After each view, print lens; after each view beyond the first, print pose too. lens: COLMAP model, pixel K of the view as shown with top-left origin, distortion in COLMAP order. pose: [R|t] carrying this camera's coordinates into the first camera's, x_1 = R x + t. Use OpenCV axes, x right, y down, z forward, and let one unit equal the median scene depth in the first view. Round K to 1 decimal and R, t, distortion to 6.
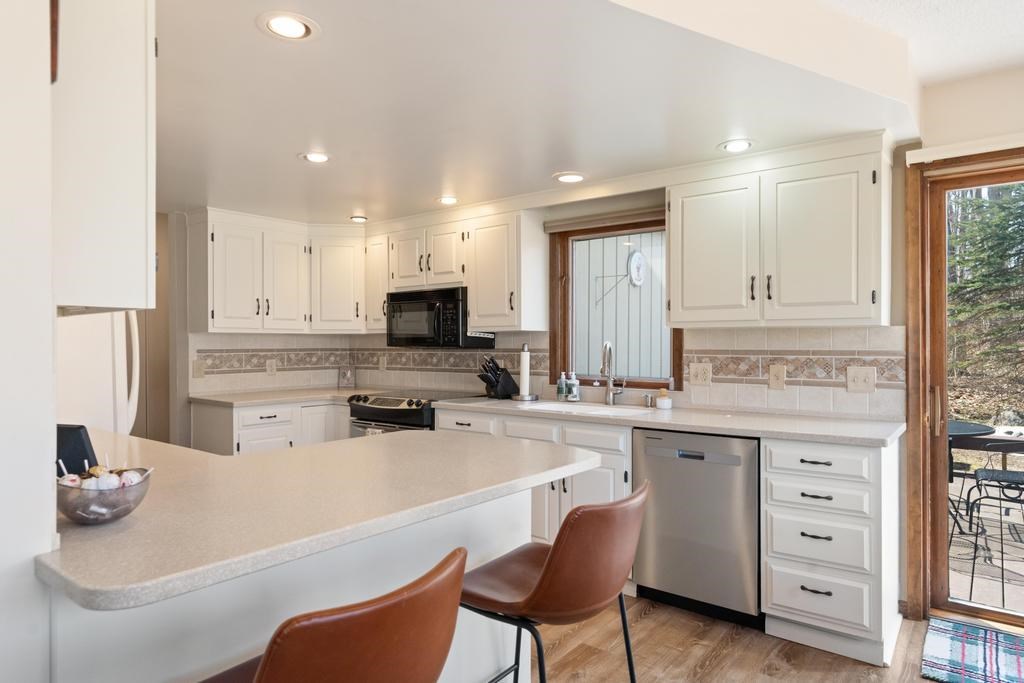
lens RADIAL K [[606.8, 0, 512.9], [0, 606.8, 344.9], [0, 0, 1]] dist [-0.010376, -0.000376]
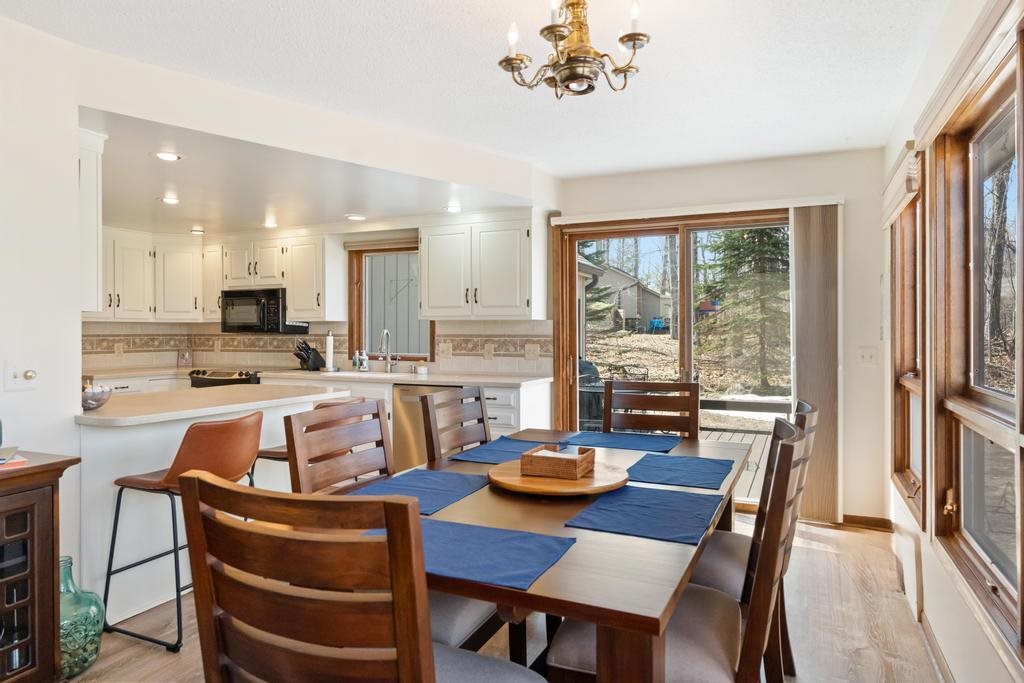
lens RADIAL K [[646.6, 0, 512.5], [0, 646.6, 335.4], [0, 0, 1]] dist [-0.002946, 0.004348]
pose [[0.974238, -0.000091, 0.225523, 0.093139], [-0.000766, 0.999993, 0.003710, 0.003616], [-0.225522, -0.003787, 0.974231, -0.523982]]
